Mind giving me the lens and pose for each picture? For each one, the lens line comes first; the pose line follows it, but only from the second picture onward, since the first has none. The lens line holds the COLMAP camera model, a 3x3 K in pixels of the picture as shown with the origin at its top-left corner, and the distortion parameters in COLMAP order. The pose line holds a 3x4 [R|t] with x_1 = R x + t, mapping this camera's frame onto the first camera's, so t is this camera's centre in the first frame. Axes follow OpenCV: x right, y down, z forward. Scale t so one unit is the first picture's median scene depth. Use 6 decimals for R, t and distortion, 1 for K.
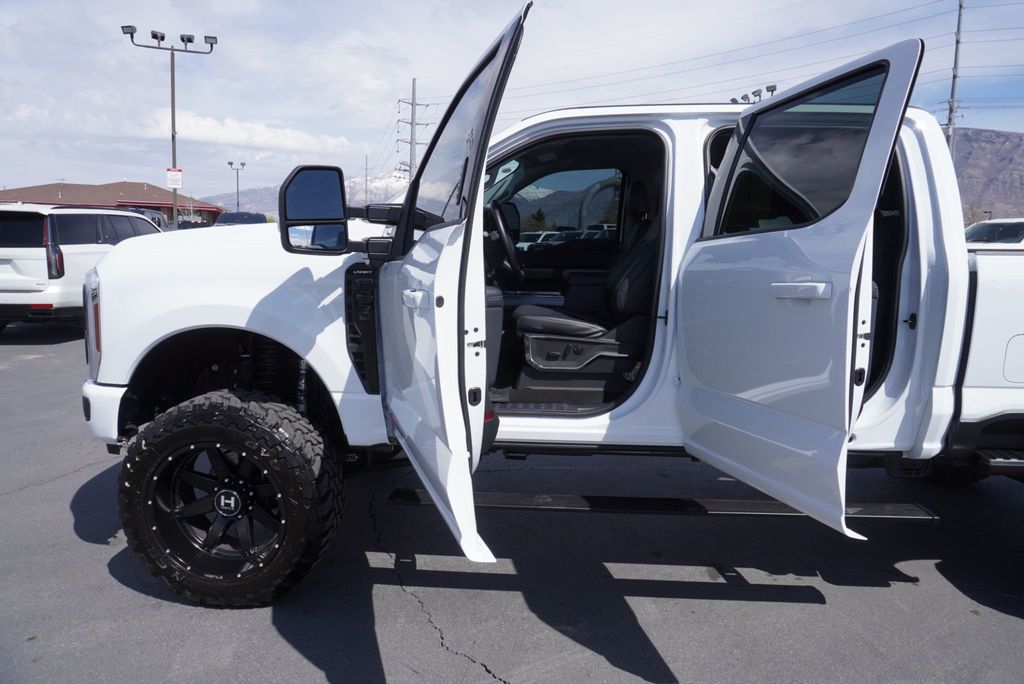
lens RADIAL K [[677.2, 0, 514.8], [0, 677.2, 341.0], [0, 0, 1]] dist [-0.033679, 0.028745]
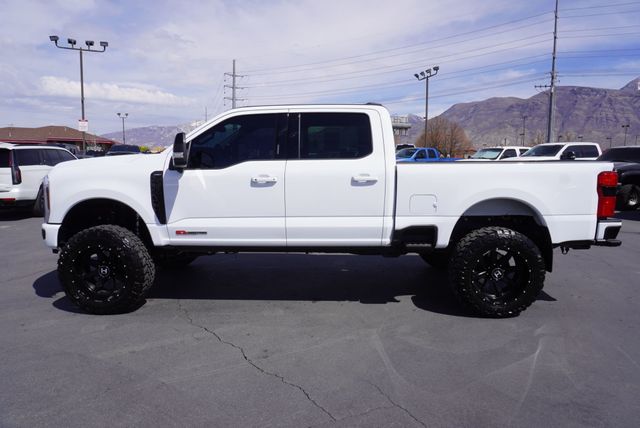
lens RADIAL K [[423.2, 0, 320.9], [0, 423.2, 213.4], [0, 0, 1]] dist [-0.033679, 0.028745]
pose [[0.998847, -0.021114, 0.043122, 0.099070], [0.021880, 0.999609, -0.017392, 0.025607], [-0.042738, 0.018316, 0.998918, -0.186000]]
